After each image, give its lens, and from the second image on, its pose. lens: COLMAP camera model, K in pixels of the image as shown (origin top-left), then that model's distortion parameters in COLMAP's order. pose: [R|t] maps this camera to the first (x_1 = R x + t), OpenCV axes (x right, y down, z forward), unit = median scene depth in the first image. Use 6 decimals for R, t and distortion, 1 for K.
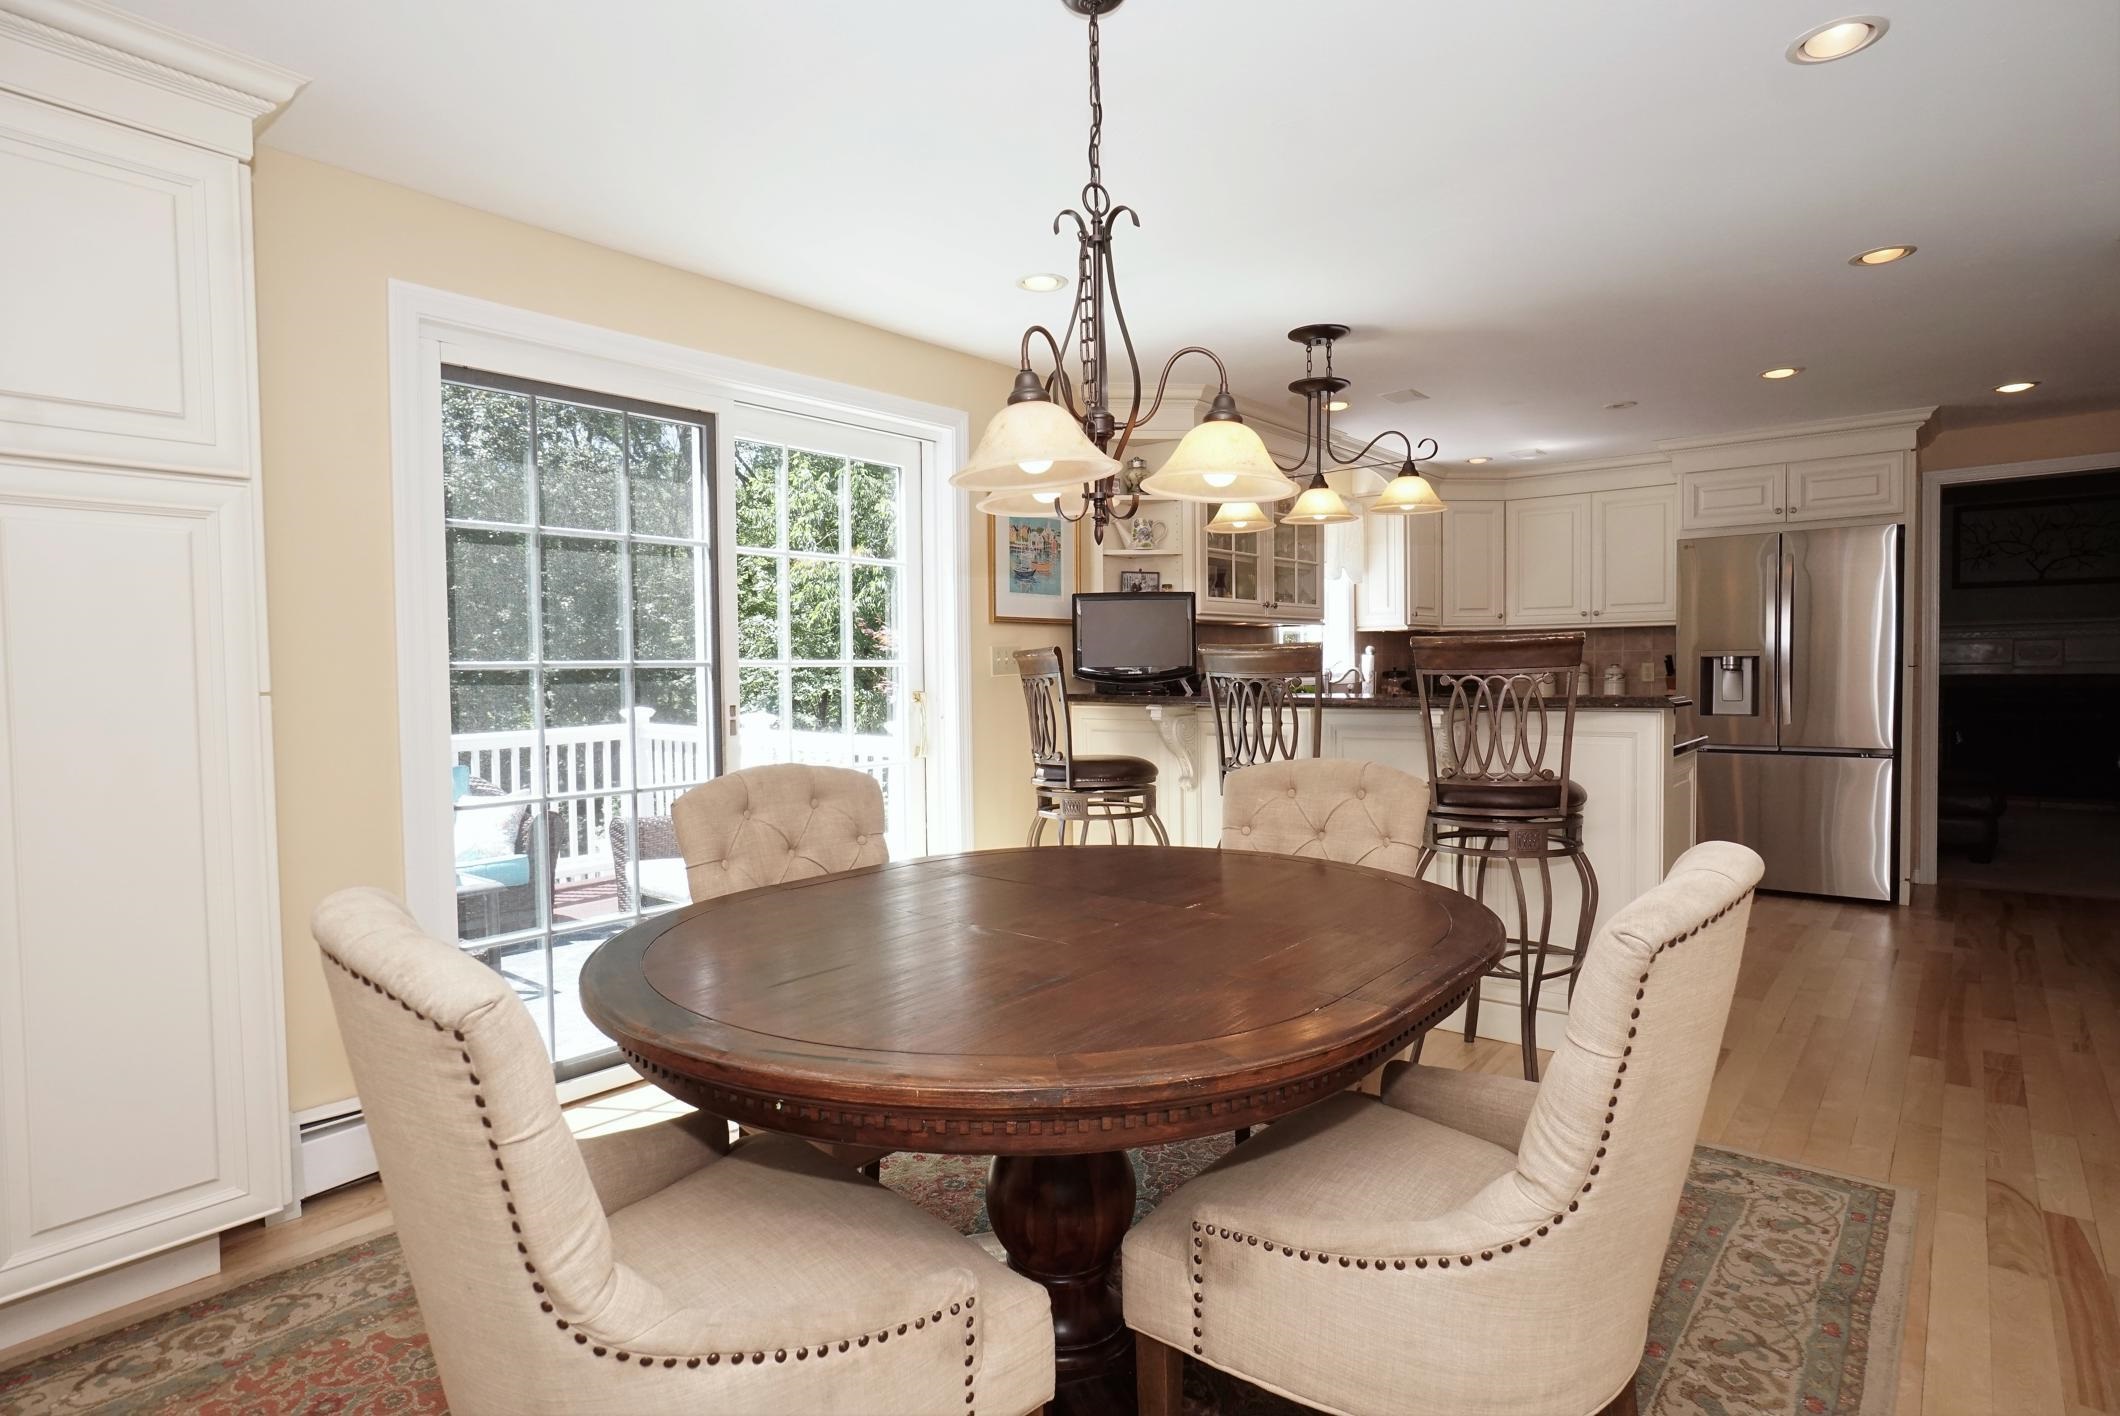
lens RADIAL K [[1121.0, 0, 1061.5], [0, 1121.0, 705.6], [0, 0, 1]] dist [-0.037595, 0.027646]
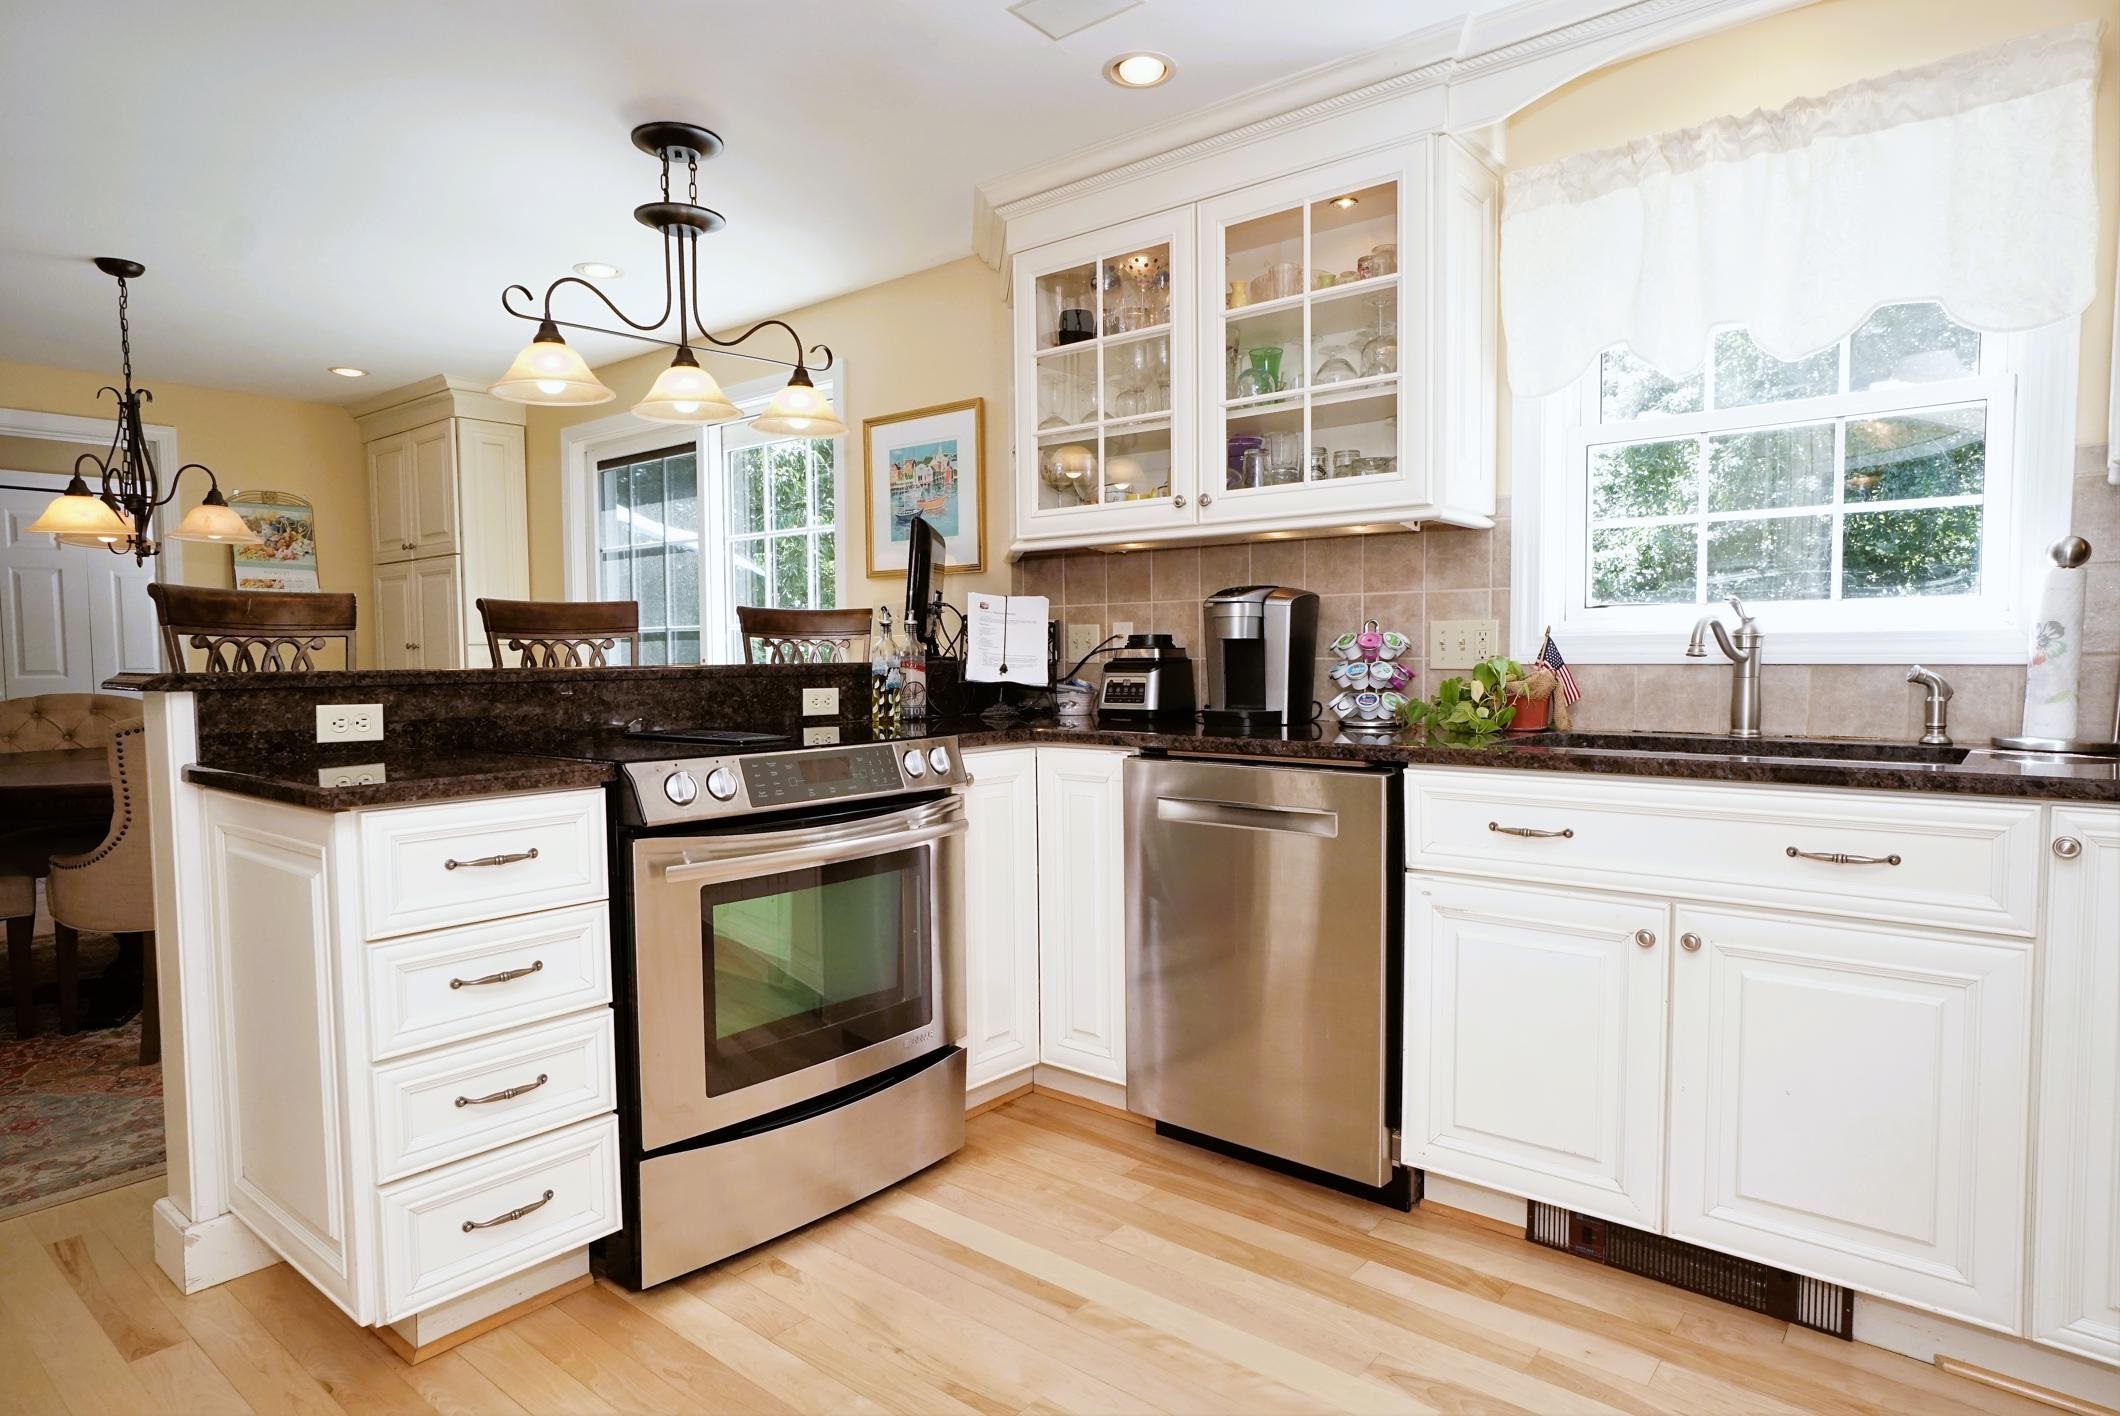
lens RADIAL K [[1201.5, 0, 1057.7], [0, 1201.5, 717.4], [0, 0, 1]] dist [-0.022287, 0.020329]
pose [[-0.006131, 0.070031, -0.997526, 0.885851], [-0.025230, 0.997216, 0.070164, -0.031527], [0.999663, 0.025598, -0.004347, 1.109247]]
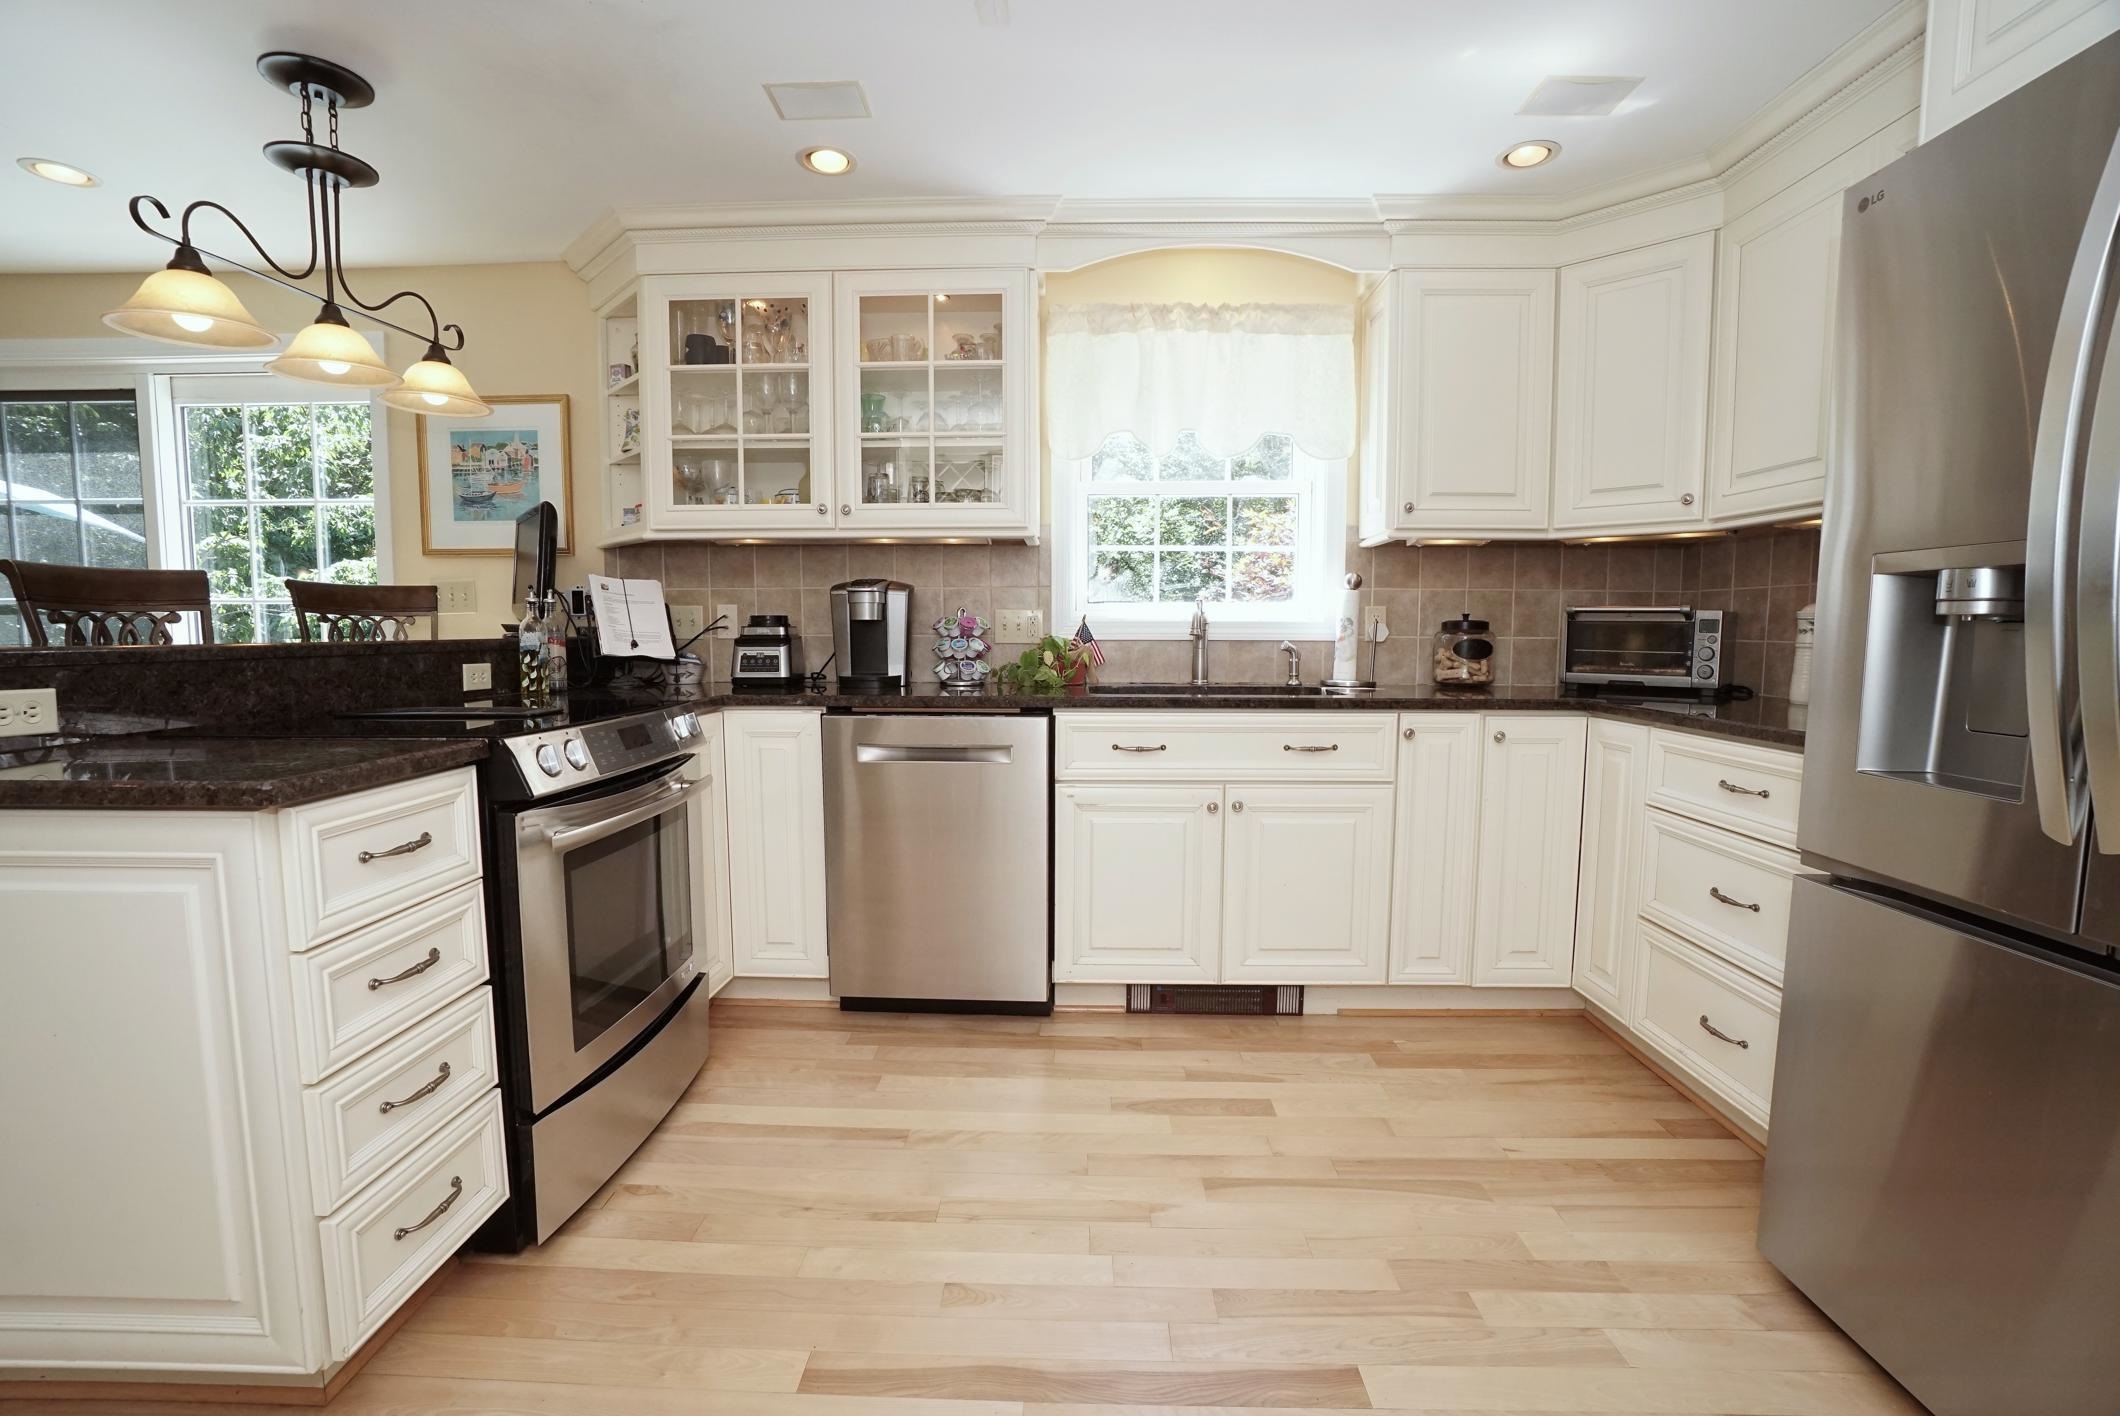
lens RADIAL K [[961.3, 0, 1057.0], [0, 961.3, 715.9], [0, 0, 1]] dist [-0.069368, 0.026477]
pose [[0.613362, 0.088024, -0.784881, 0.841566], [-0.037905, 0.995906, 0.082069, -0.023804], [0.788892, -0.020587, 0.614187, 0.892143]]
